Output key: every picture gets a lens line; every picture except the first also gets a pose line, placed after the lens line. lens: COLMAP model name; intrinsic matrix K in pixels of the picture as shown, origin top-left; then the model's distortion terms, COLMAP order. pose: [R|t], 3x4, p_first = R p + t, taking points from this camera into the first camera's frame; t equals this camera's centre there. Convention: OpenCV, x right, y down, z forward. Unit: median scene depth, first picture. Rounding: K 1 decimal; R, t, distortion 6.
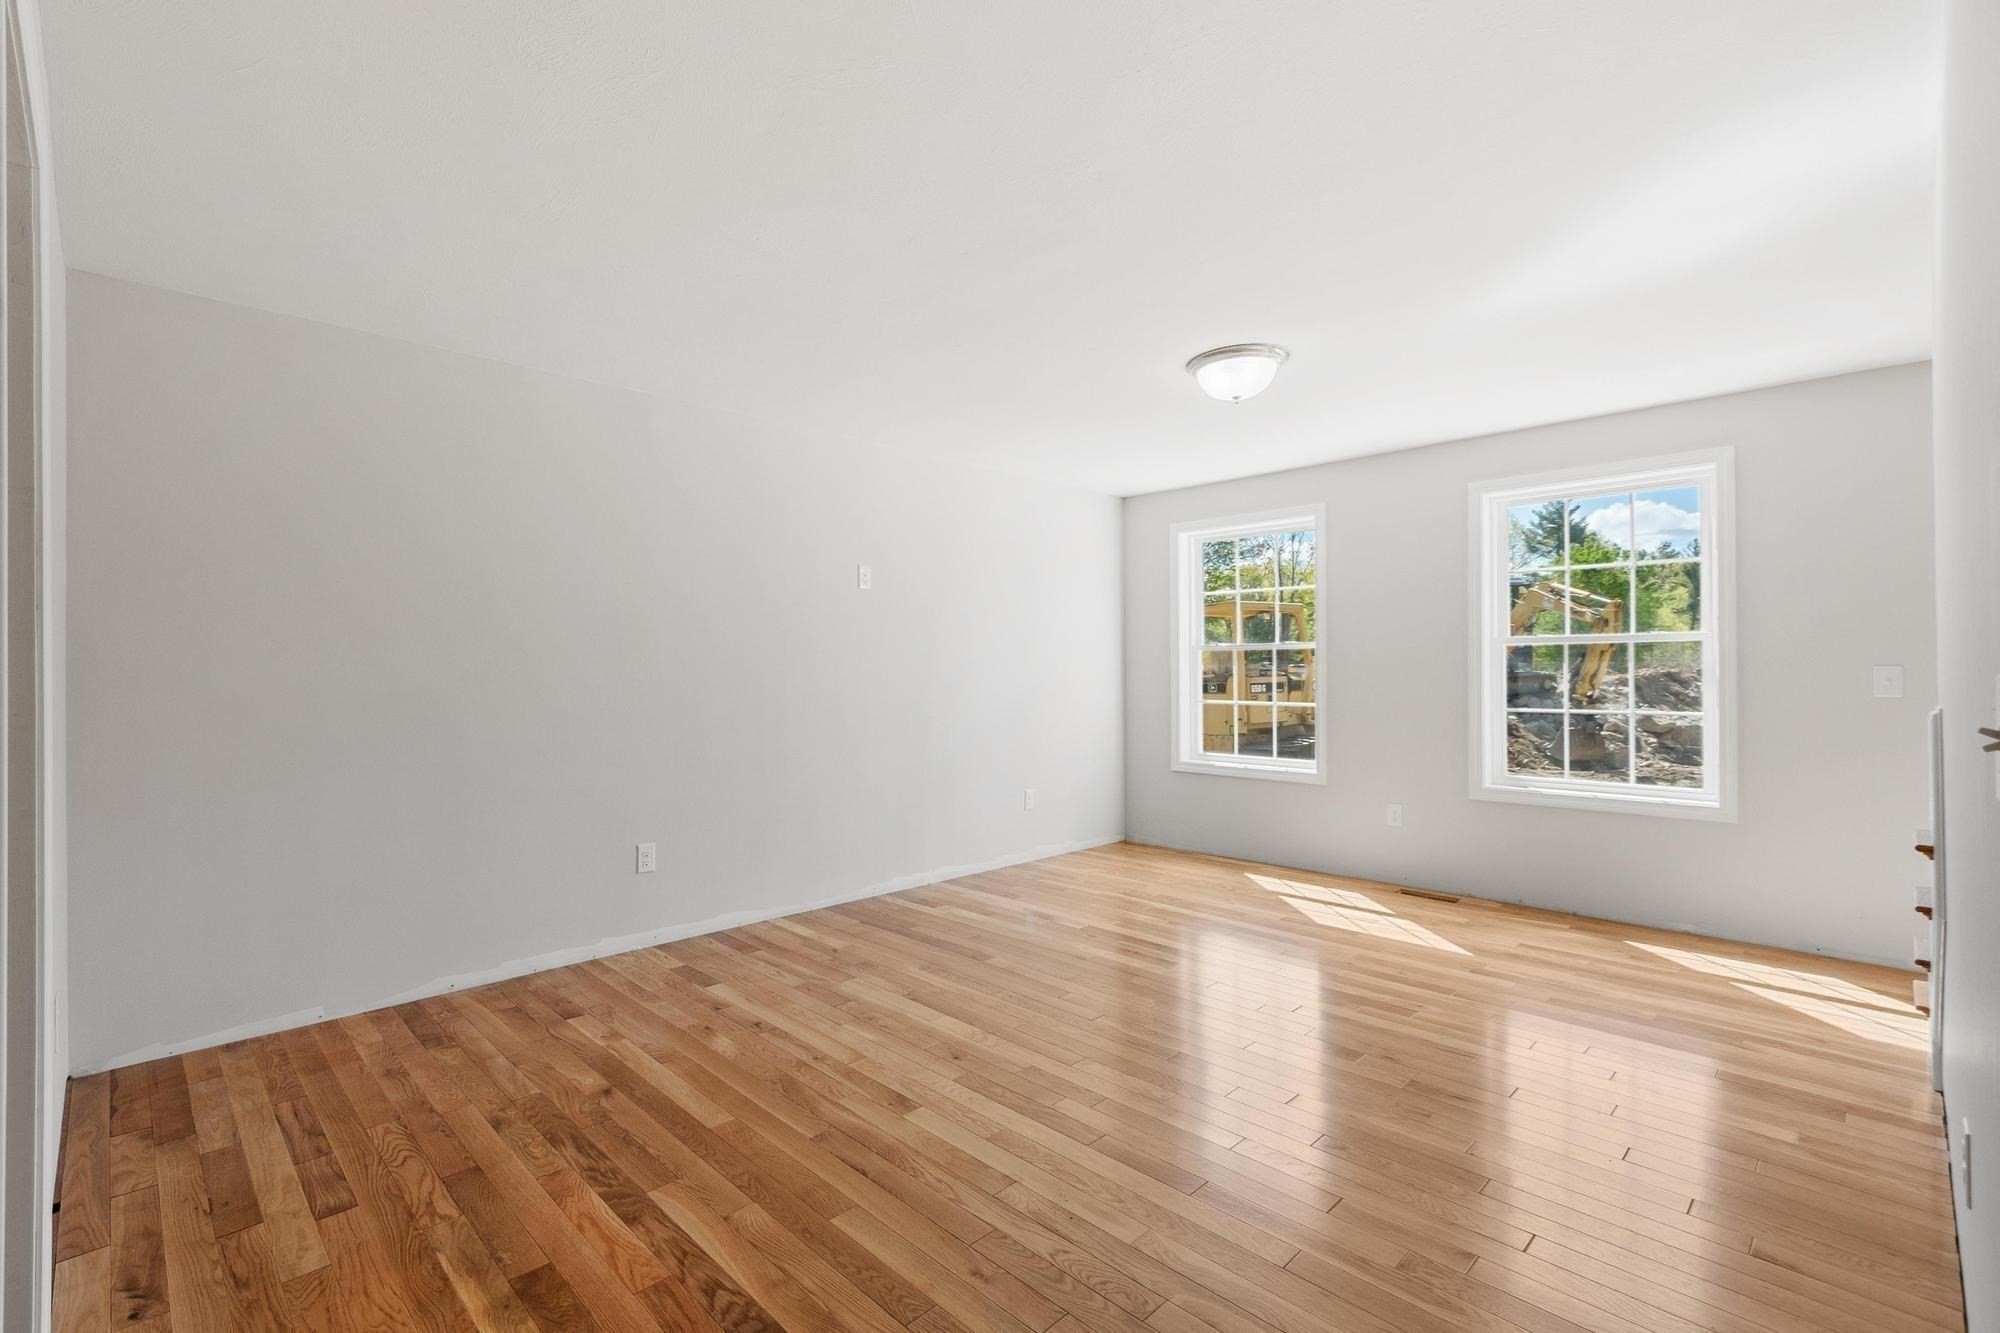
lens RADIAL K [[896.6, 0, 946.4], [0, 896.6, 665.5], [0, 0, 1]] dist [0.000871, 0.000131]
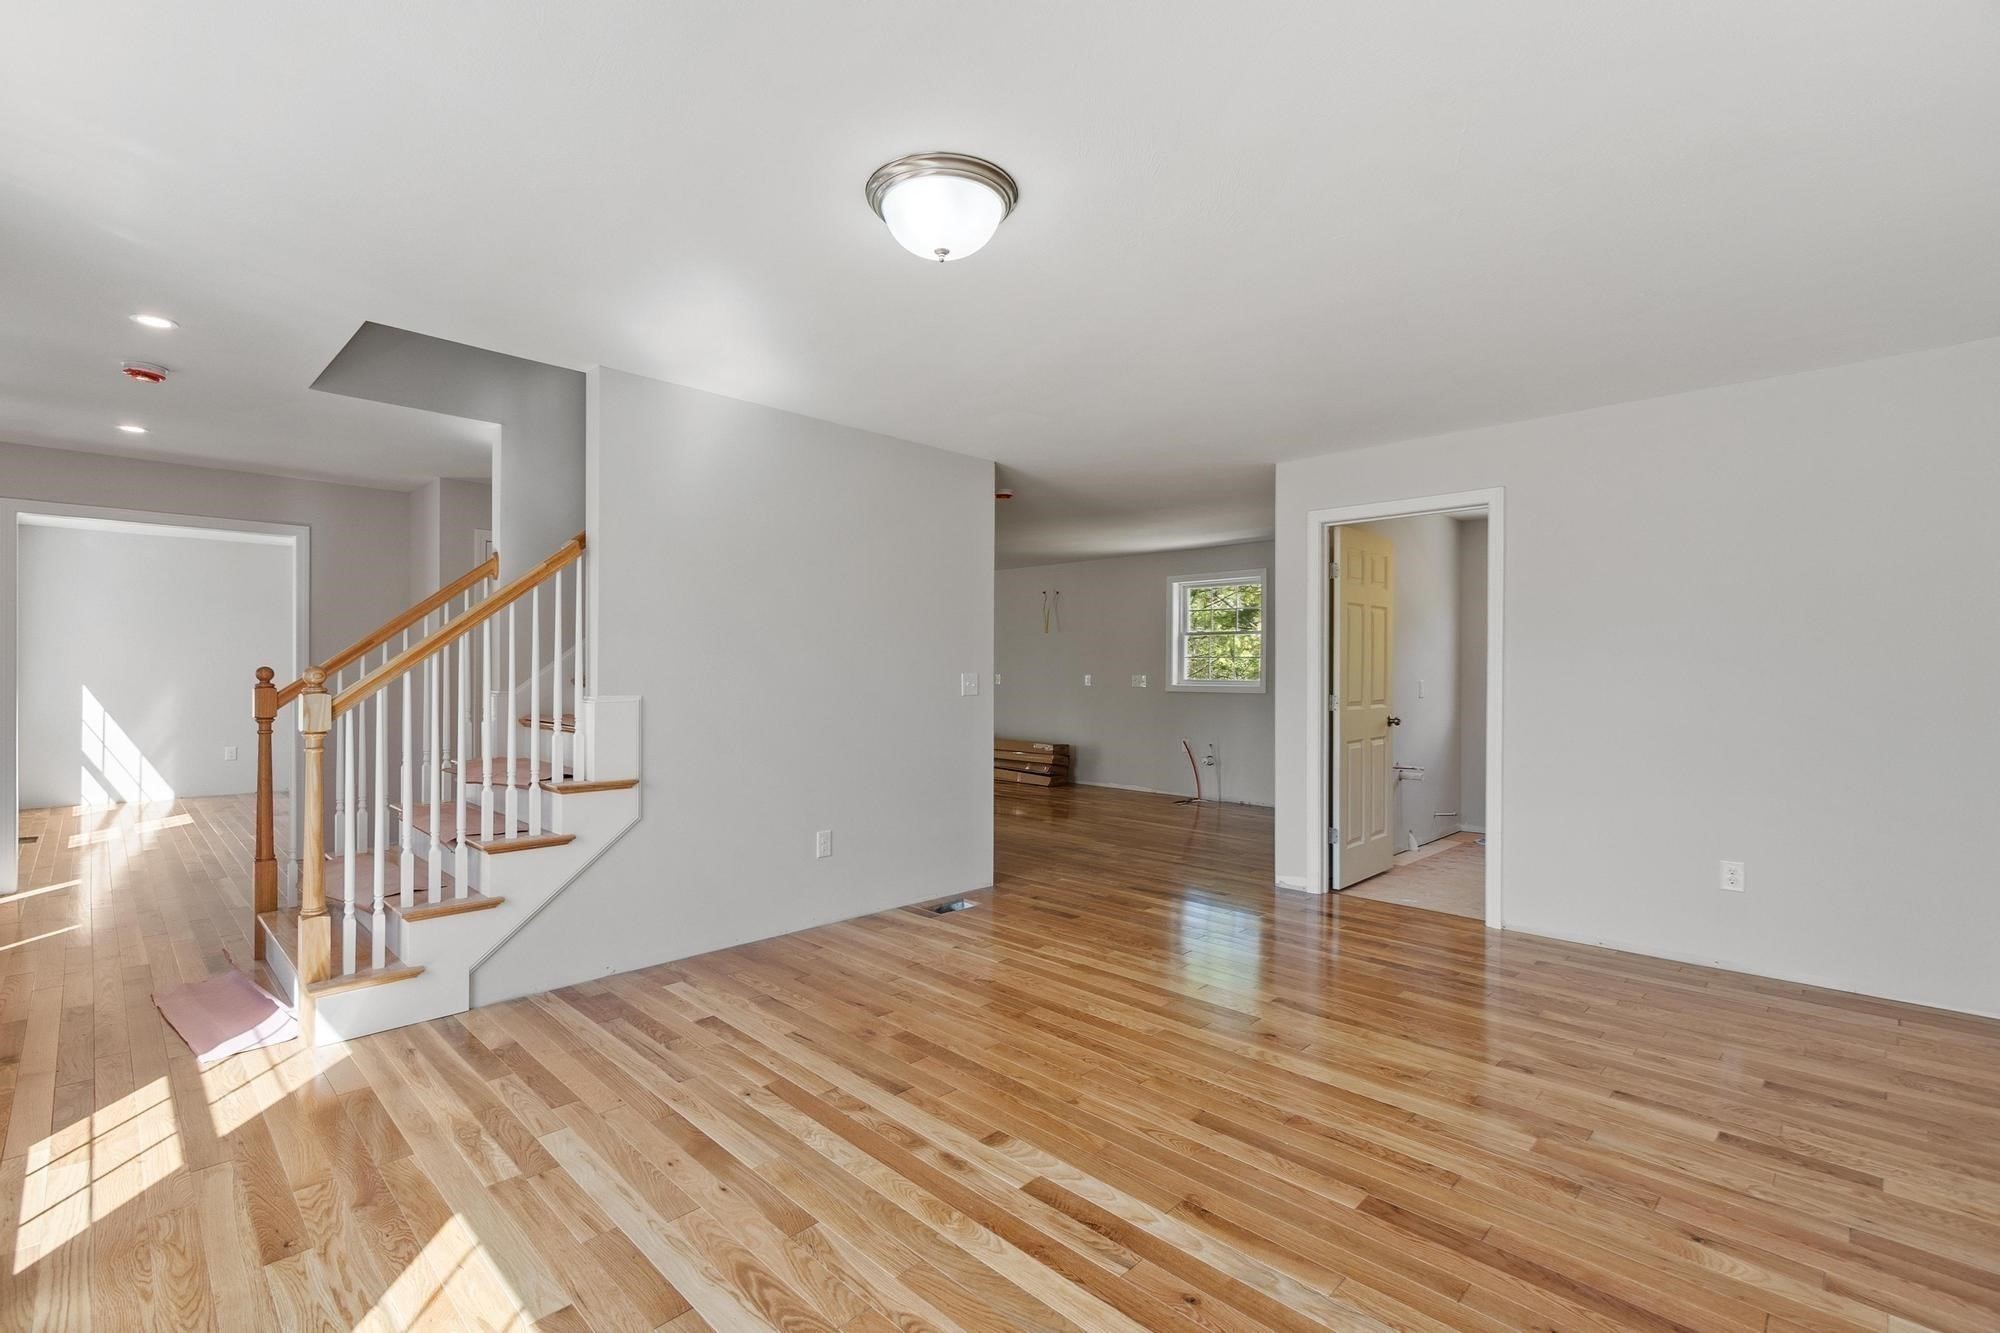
lens RADIAL K [[896.6, 0, 946.4], [0, 896.6, 665.5], [0, 0, 1]] dist [0.000871, 0.000131]
pose [[-0.999926, -0.001697, -0.012023, 0.288514], [-0.001606, 0.999970, -0.007590, 0.003417], [0.012036, -0.007571, -0.999899, 1.436070]]
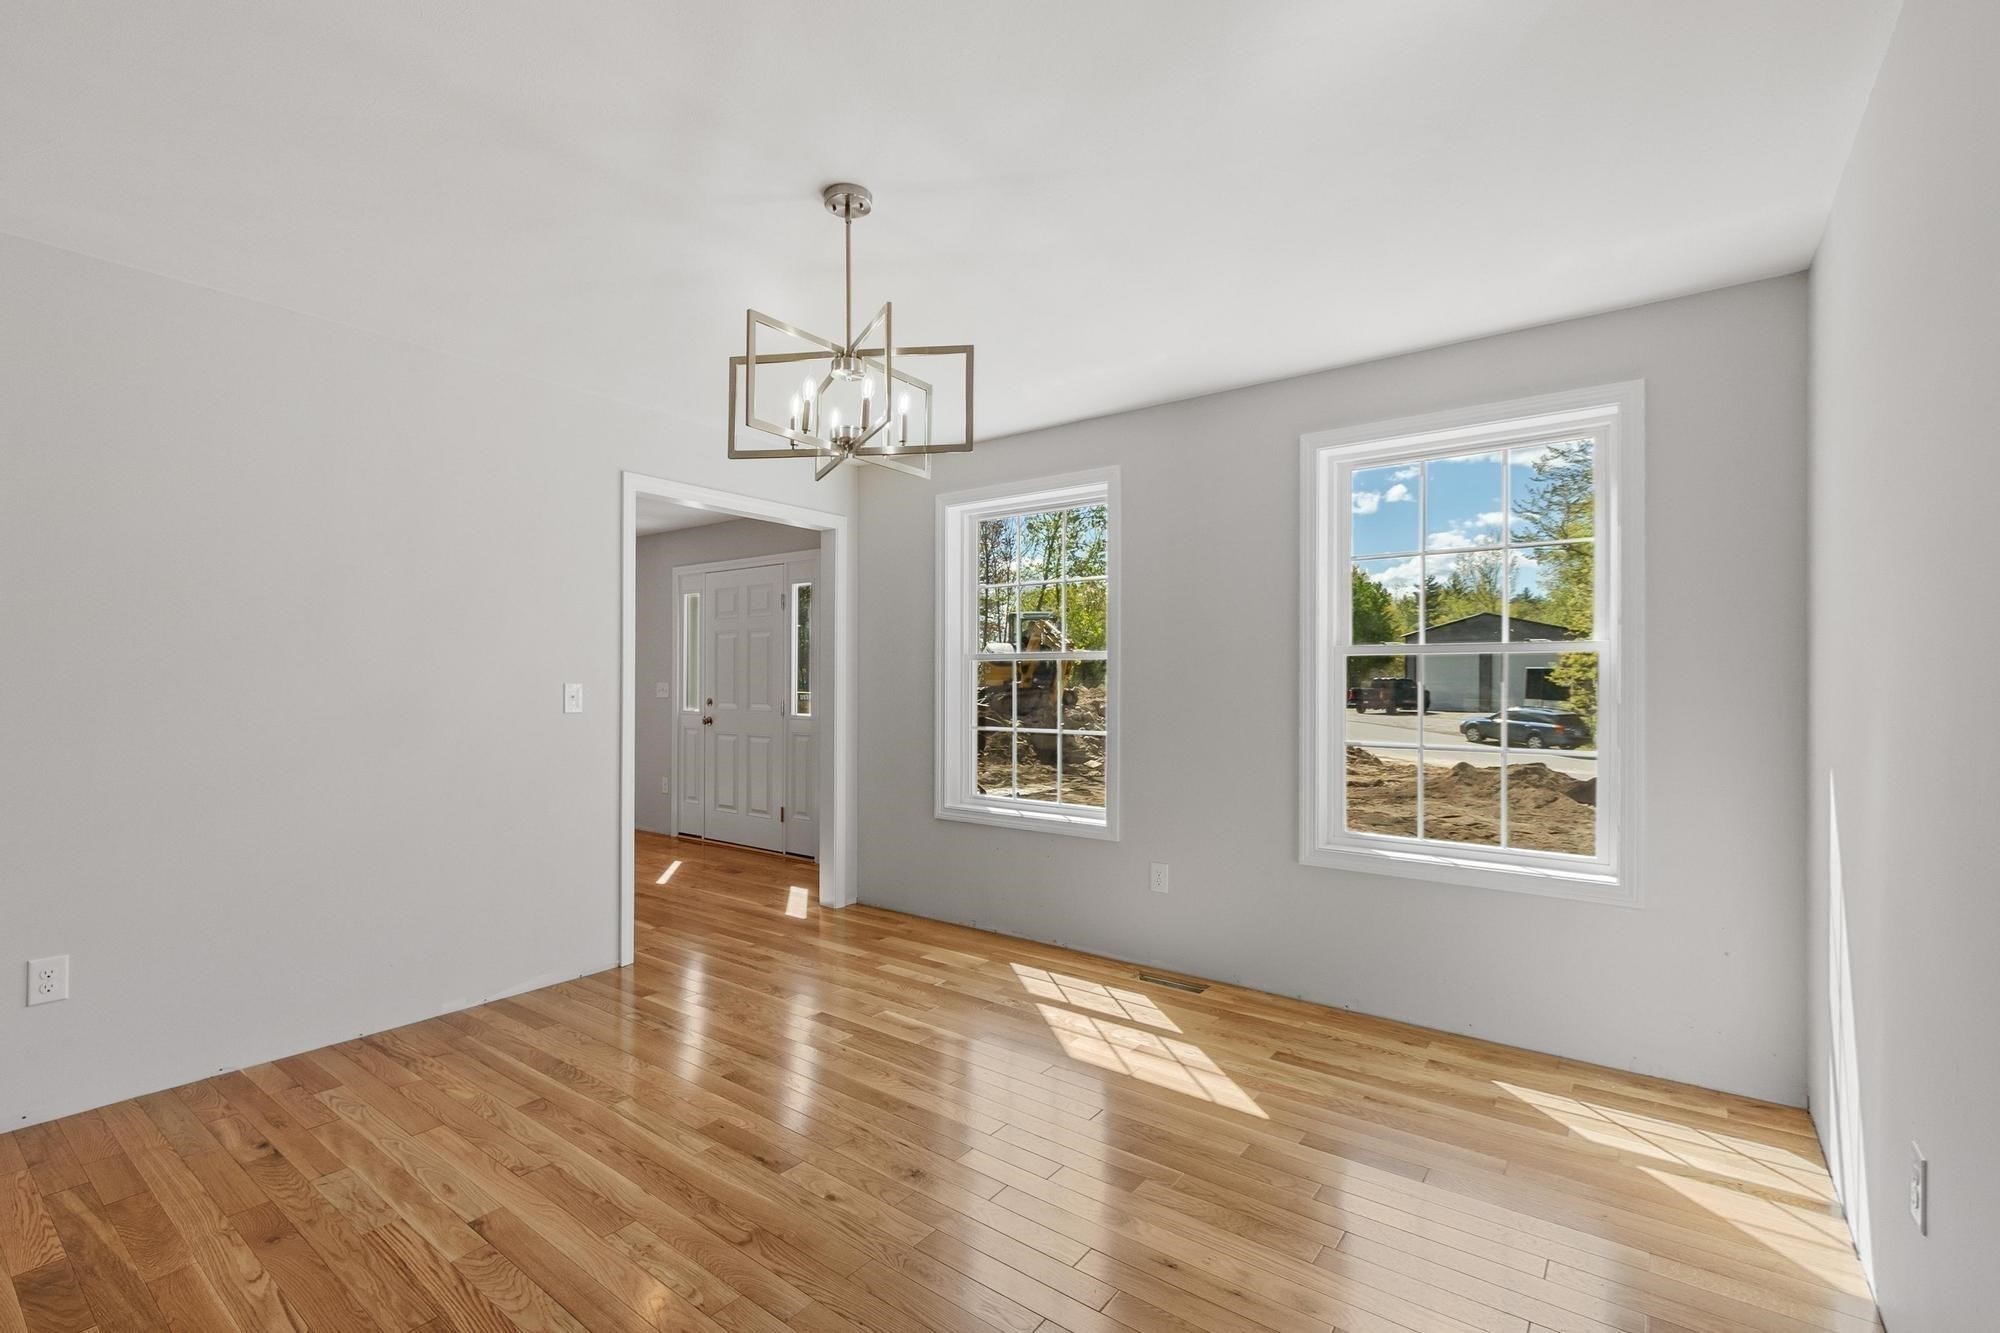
lens RADIAL K [[946.0, 0, 910.7], [0, 946.0, 677.3], [0, 0, 1]] dist [0.000350, -0.000034]
pose [[0.999332, -0.008002, 0.035657, 0.287738], [0.008491, 0.999872, -0.013570, 0.007002], [-0.035544, 0.013863, 0.999272, 0.287221]]
